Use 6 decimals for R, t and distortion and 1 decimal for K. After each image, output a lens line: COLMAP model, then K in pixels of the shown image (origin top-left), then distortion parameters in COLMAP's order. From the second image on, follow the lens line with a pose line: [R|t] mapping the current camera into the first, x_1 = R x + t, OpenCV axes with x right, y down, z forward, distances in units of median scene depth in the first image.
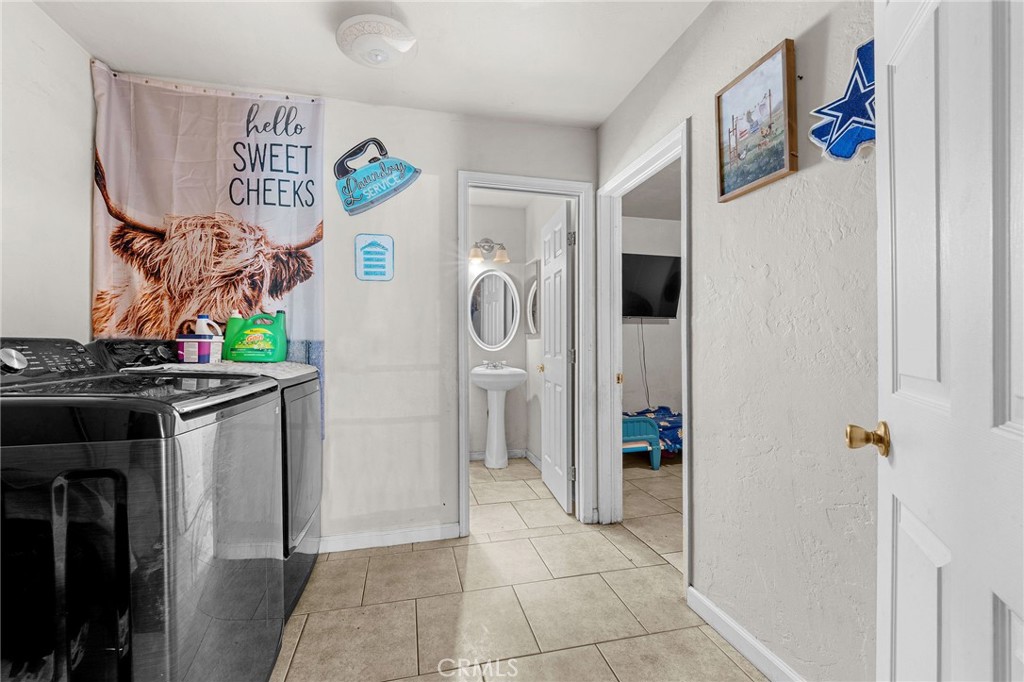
lens RADIAL K [[420.4, 0, 502.4], [0, 420.4, 343.5], [0, 0, 1]] dist [0.002706, -0.000898]
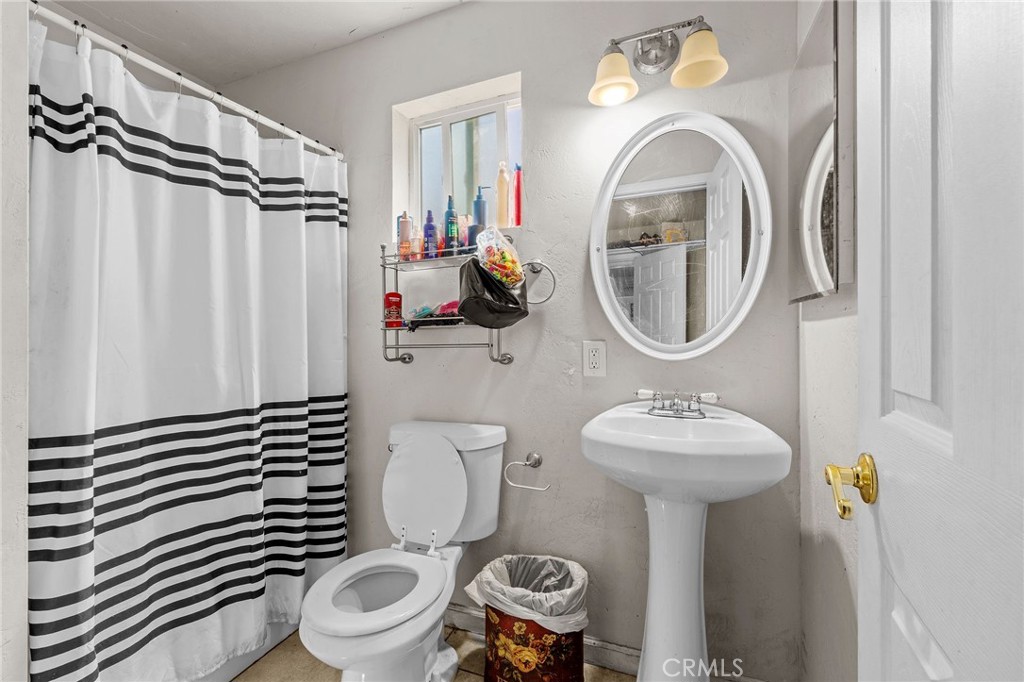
lens RADIAL K [[420.4, 0, 513.0], [0, 420.4, 344.3], [0, 0, 1]] dist [0.002706, -0.000898]
pose [[0.818682, 0.003222, -0.574239, 0.064358], [0.002321, 0.999958, 0.008920, 0.002243], [0.574243, -0.008635, 0.818639, 0.656453]]
